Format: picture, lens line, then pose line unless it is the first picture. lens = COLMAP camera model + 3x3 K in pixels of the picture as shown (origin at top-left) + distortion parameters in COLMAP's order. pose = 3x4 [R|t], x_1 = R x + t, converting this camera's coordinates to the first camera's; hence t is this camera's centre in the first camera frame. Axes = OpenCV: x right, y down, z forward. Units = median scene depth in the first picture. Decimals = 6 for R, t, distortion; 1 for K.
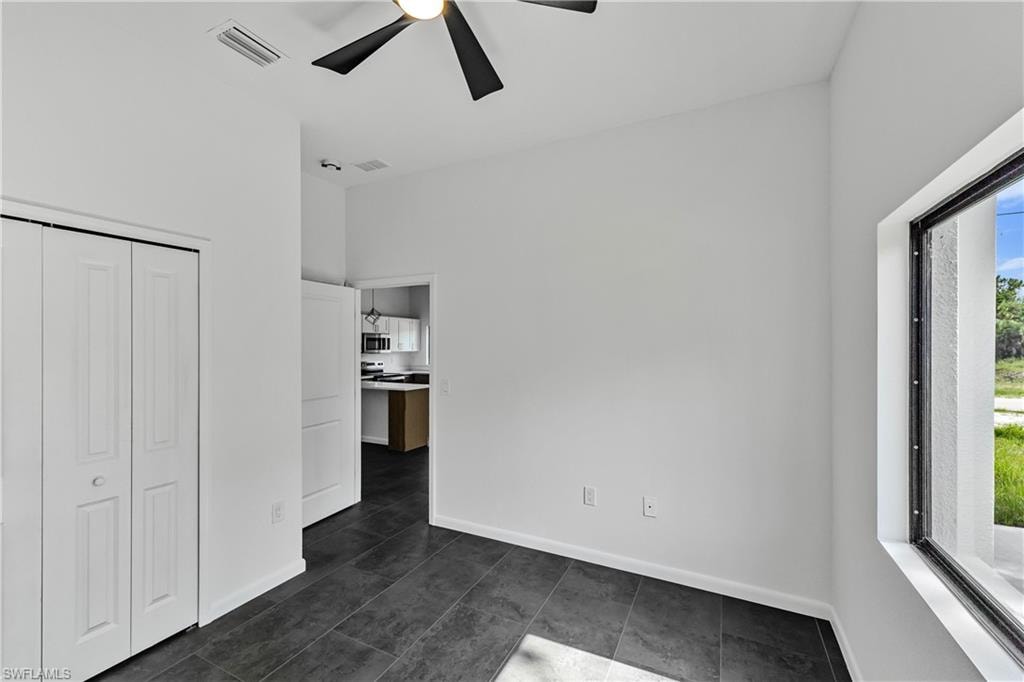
lens RADIAL K [[429.7, 0, 508.7], [0, 429.7, 349.8], [0, 0, 1]] dist [-0.050041, 0.010715]
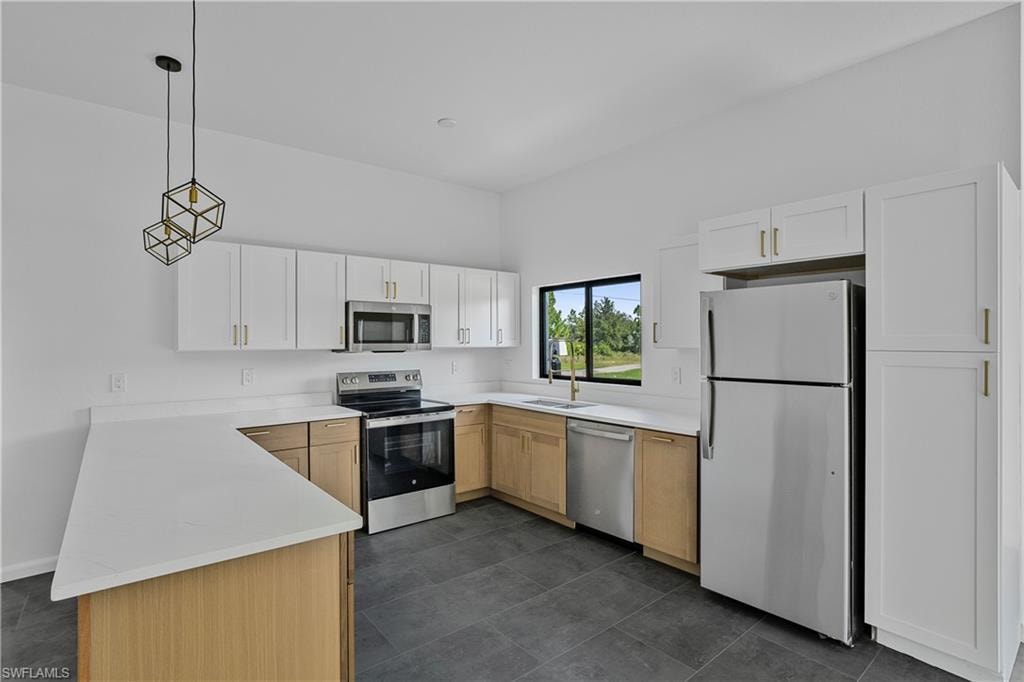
lens RADIAL K [[501.8, 0, 512.0], [0, 501.8, 341.0], [0, 0, 1]] dist [-0.012155, 0.000564]
pose [[0.915624, -0.003142, -0.402023, -0.012441], [-0.000461, 0.999961, -0.008865, 0.002113], [0.402035, 0.008303, 0.915587, 0.591045]]
